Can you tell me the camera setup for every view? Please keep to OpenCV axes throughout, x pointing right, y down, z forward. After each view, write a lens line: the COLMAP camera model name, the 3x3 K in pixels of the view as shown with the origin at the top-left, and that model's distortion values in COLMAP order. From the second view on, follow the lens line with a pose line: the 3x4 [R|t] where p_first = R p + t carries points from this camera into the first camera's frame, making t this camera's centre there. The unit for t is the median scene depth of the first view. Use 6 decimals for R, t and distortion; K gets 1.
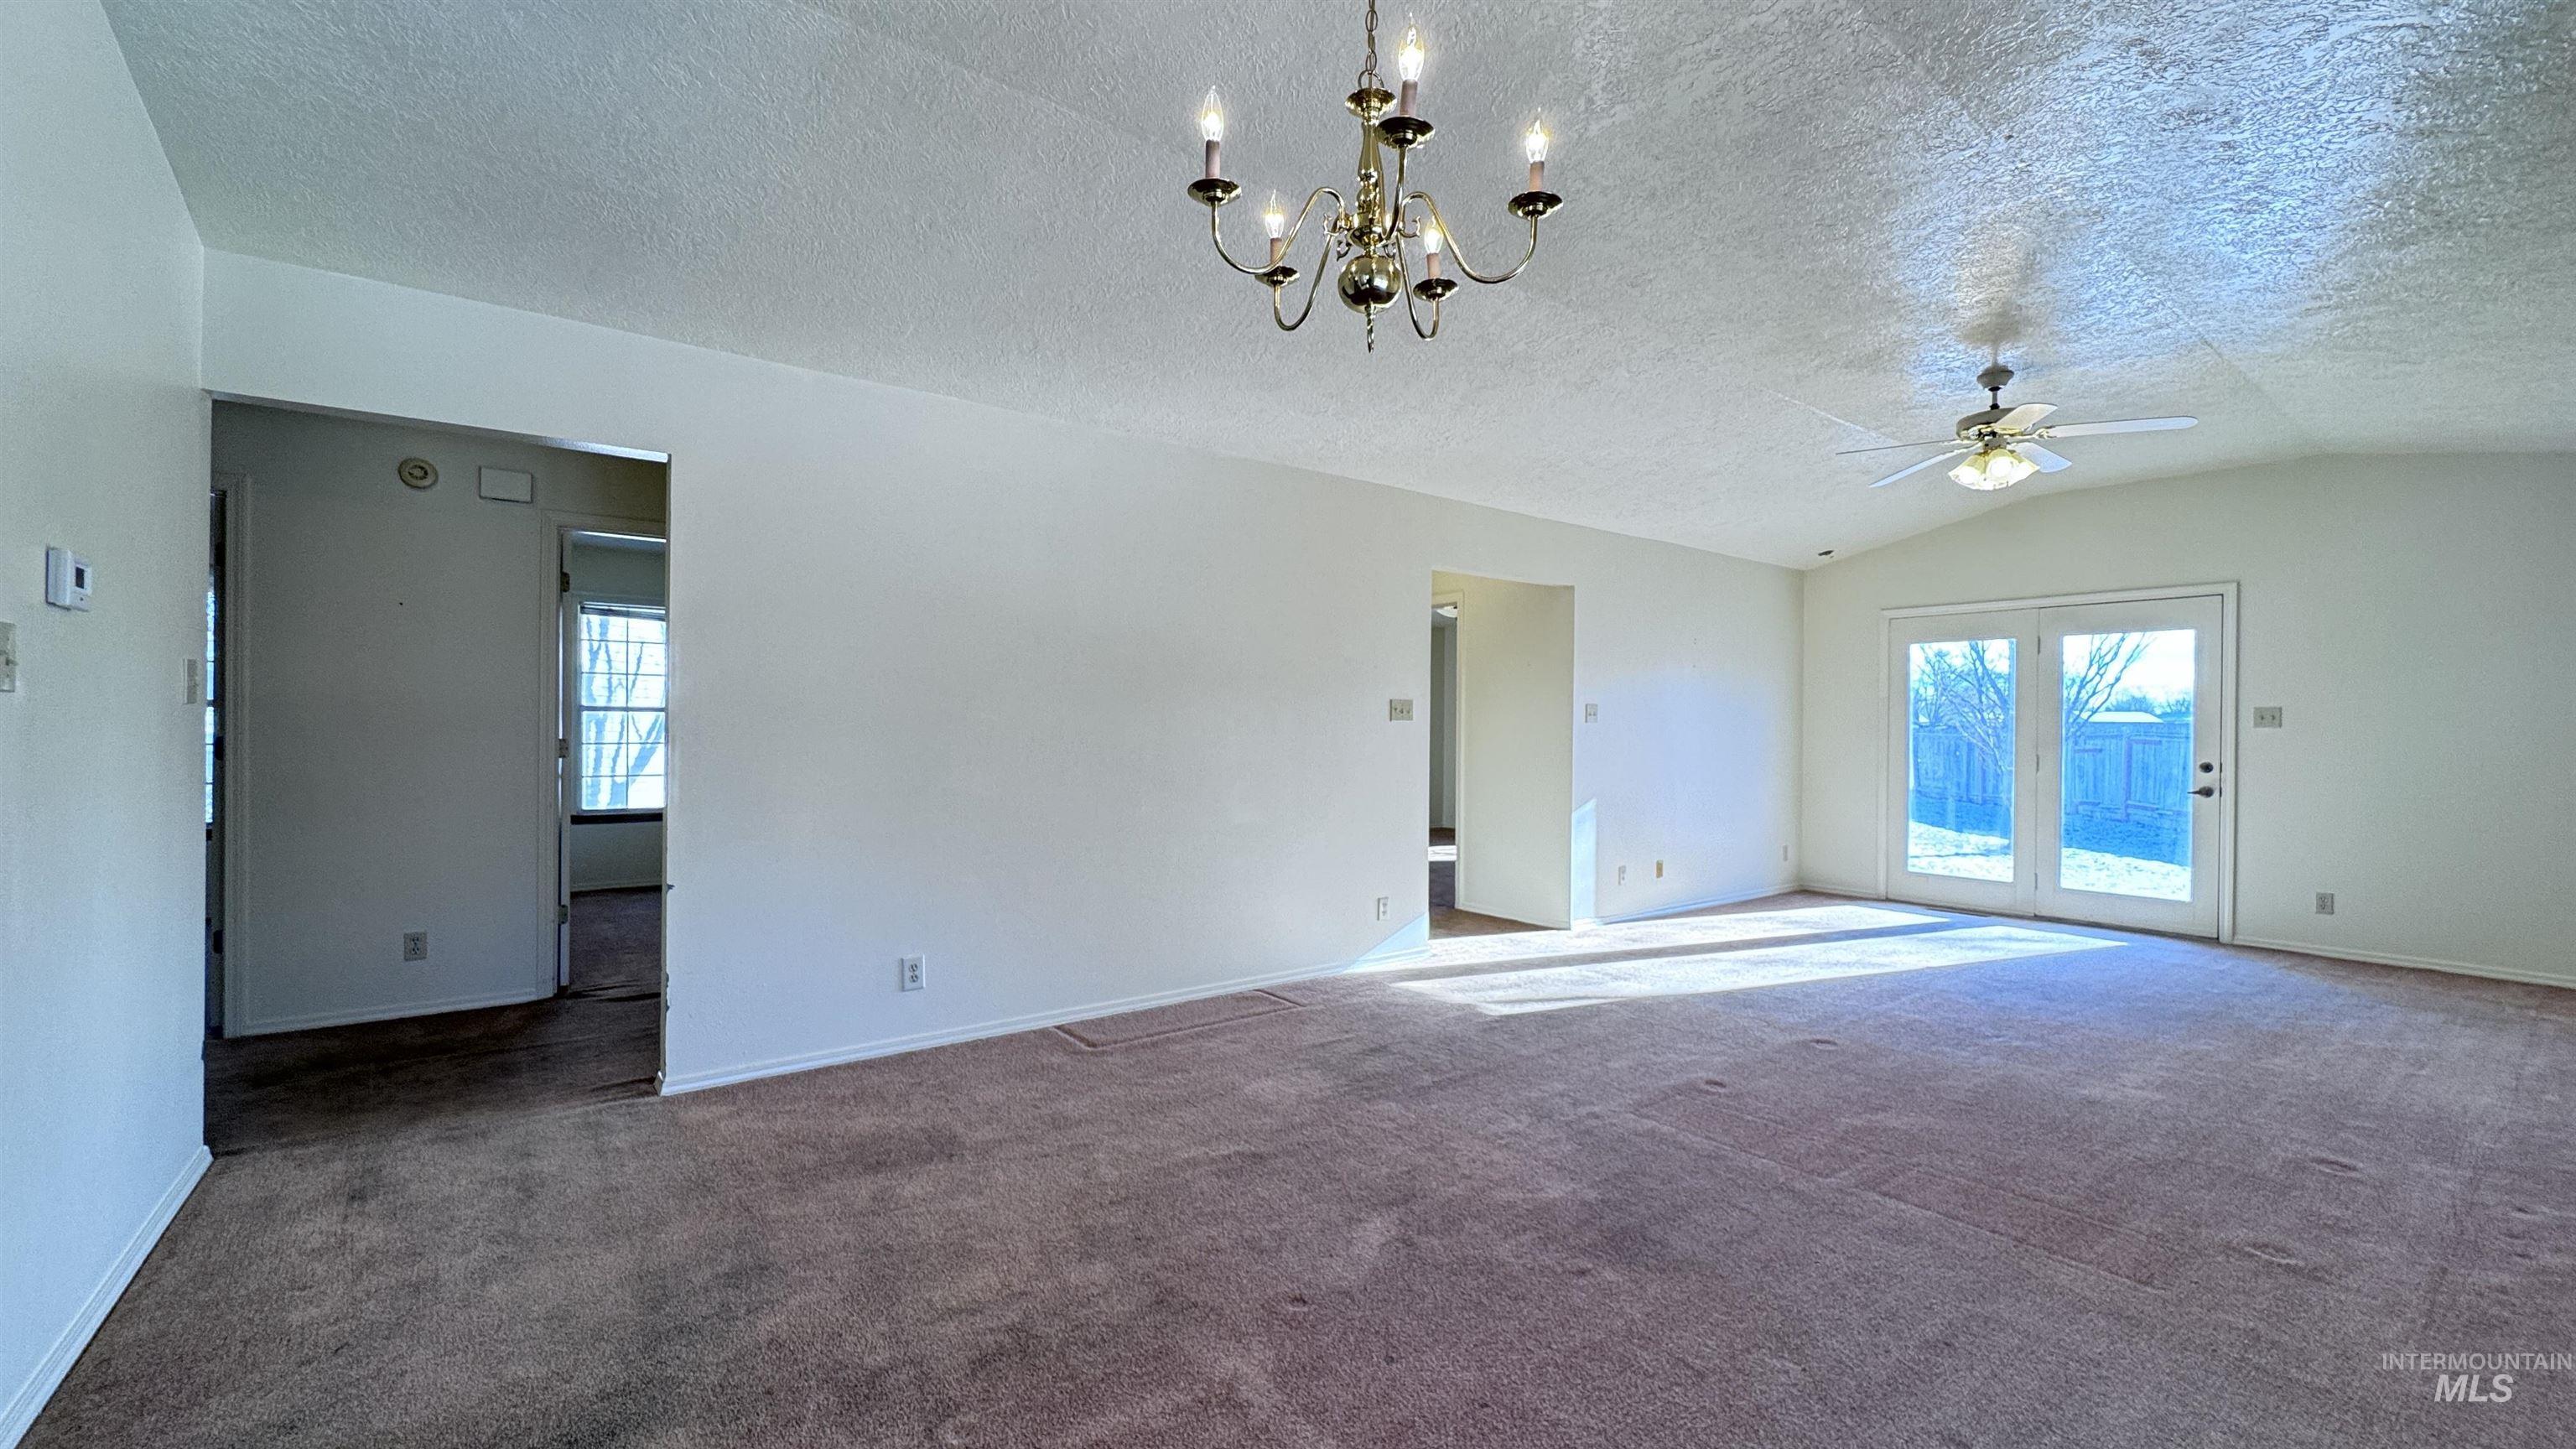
lens RADIAL K [[1025.0, 0, 1302.8], [0, 1025.0, 734.3], [0, 0, 1]] dist [-0.002892, 0.000733]
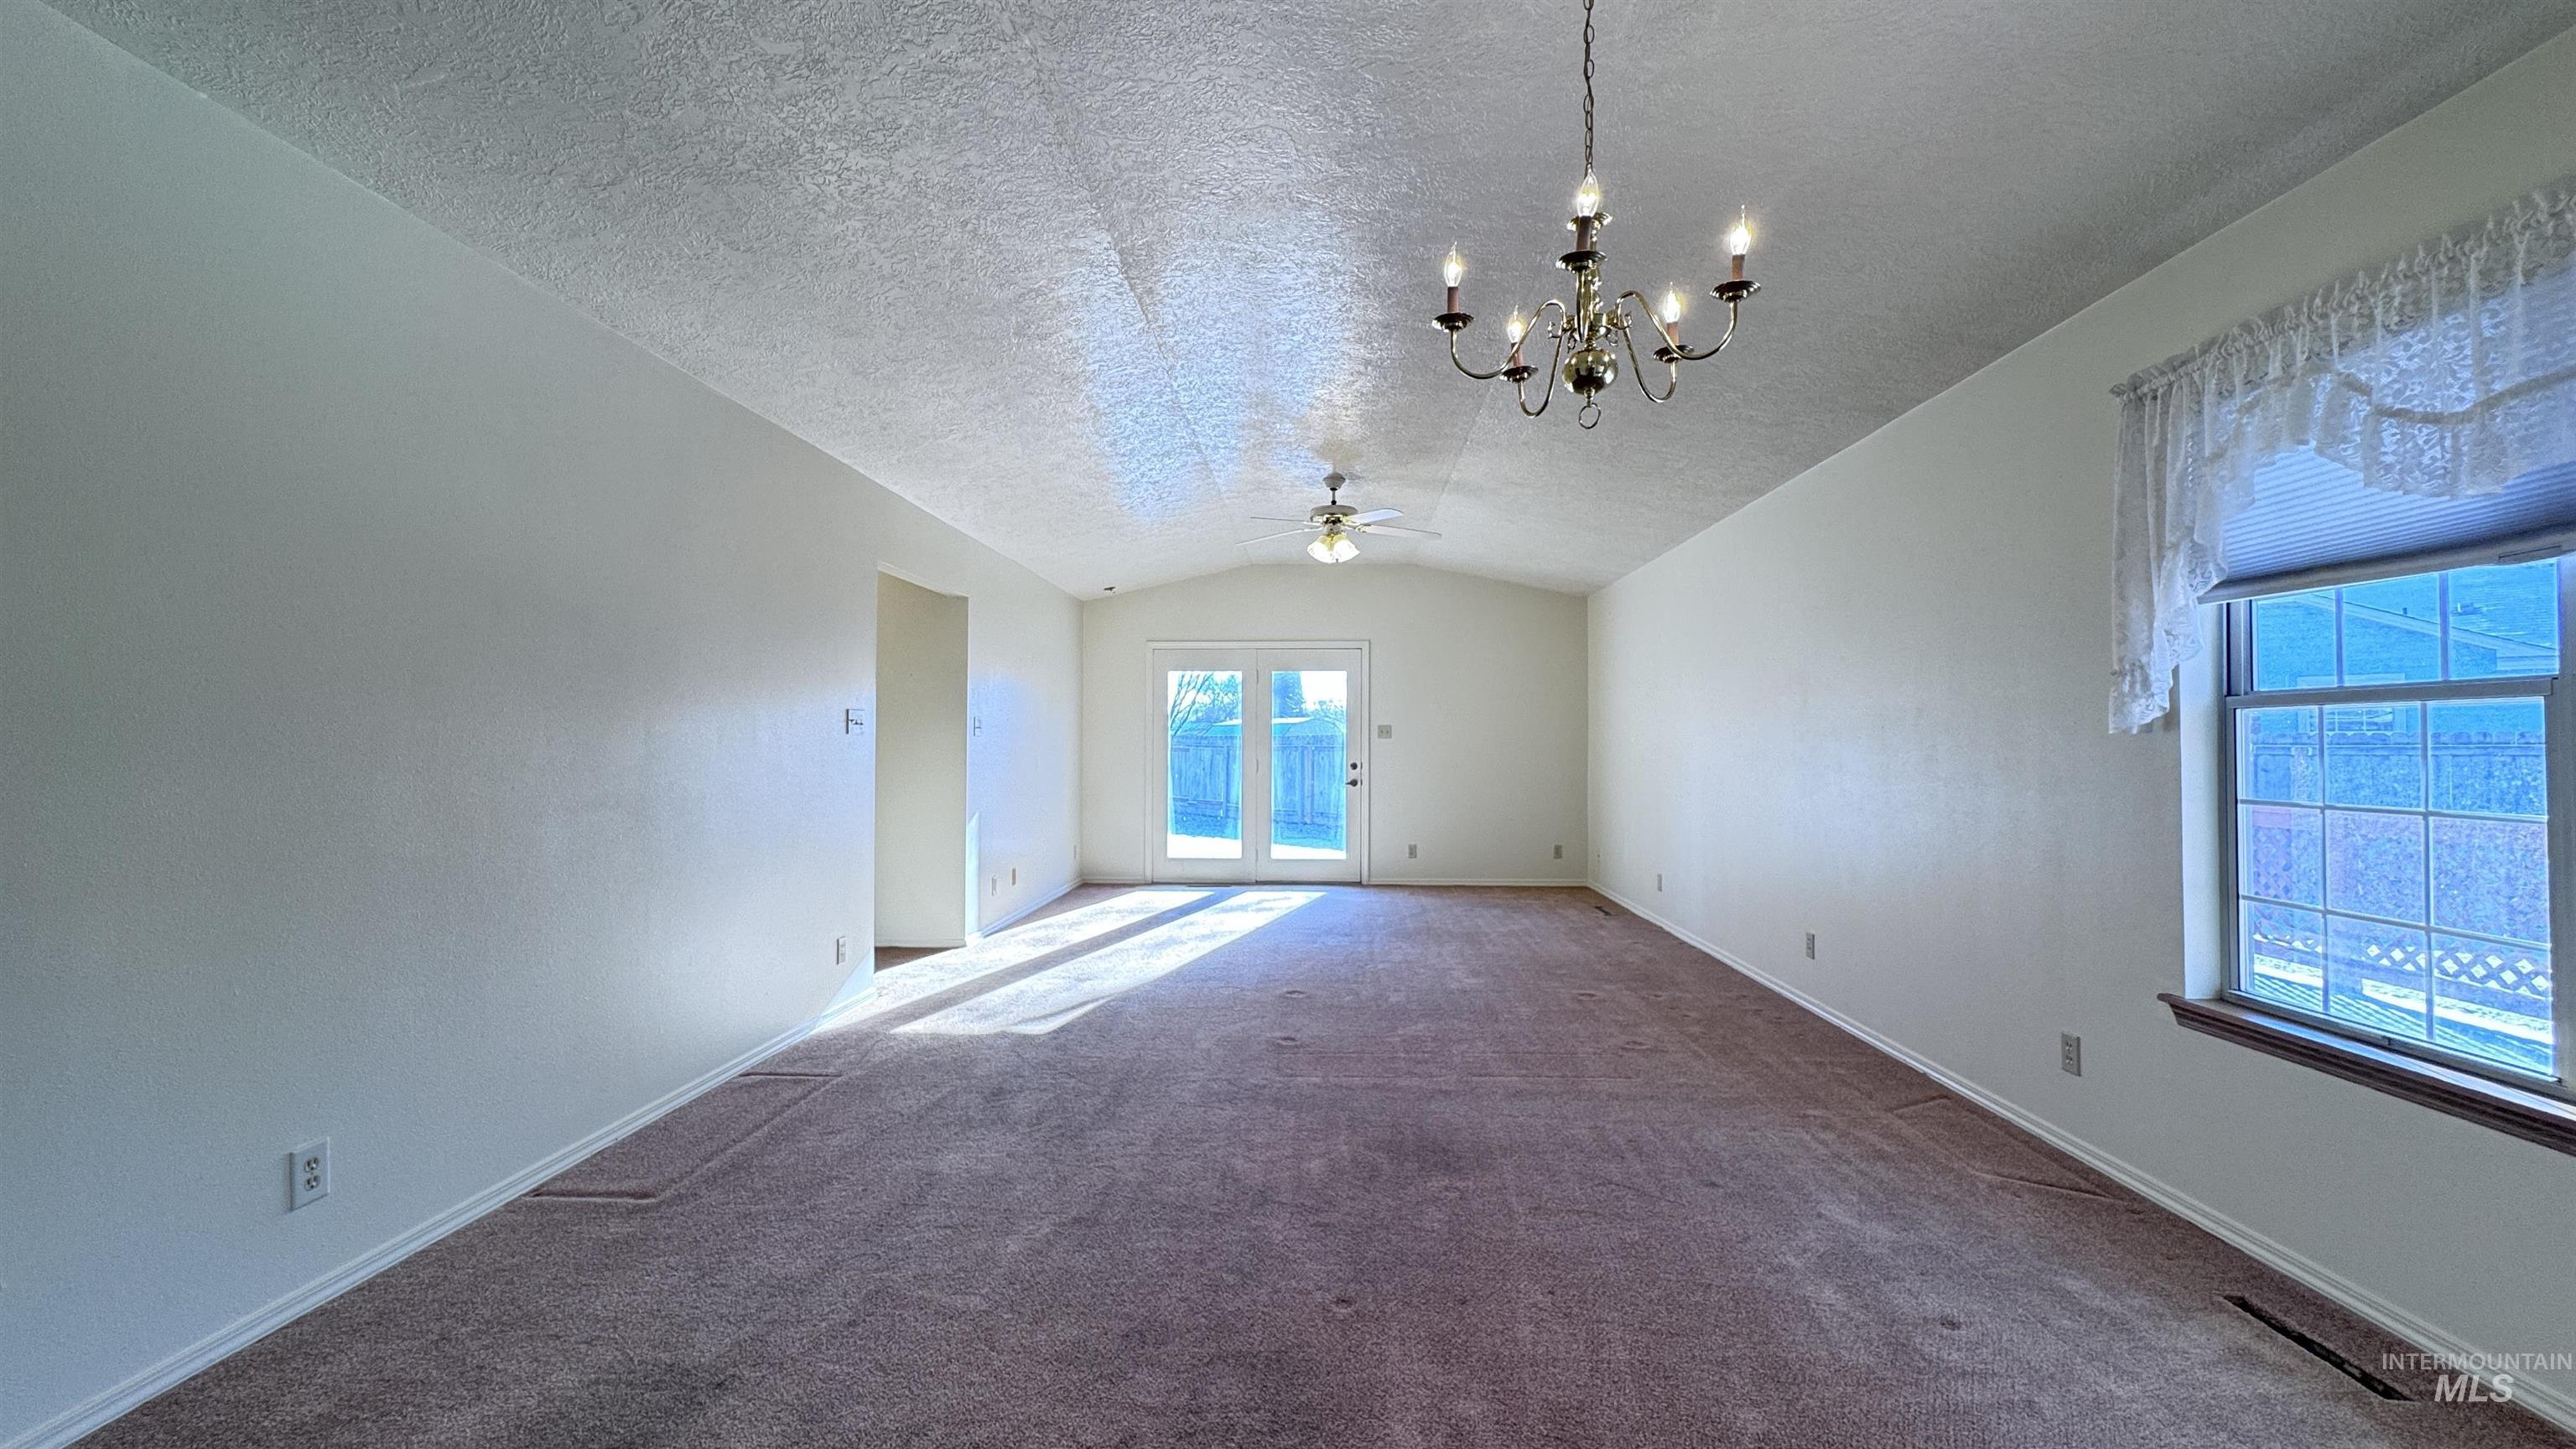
lens RADIAL K [[1025.0, 0, 1273.1], [0, 1025.0, 726.6], [0, 0, 1]] dist [-0.002892, 0.000733]
pose [[0.644416, 0.006943, 0.764643, -0.414700], [0.007960, 0.999844, -0.015787, -0.002290], [-0.764633, 0.016260, 0.644260, 0.192068]]
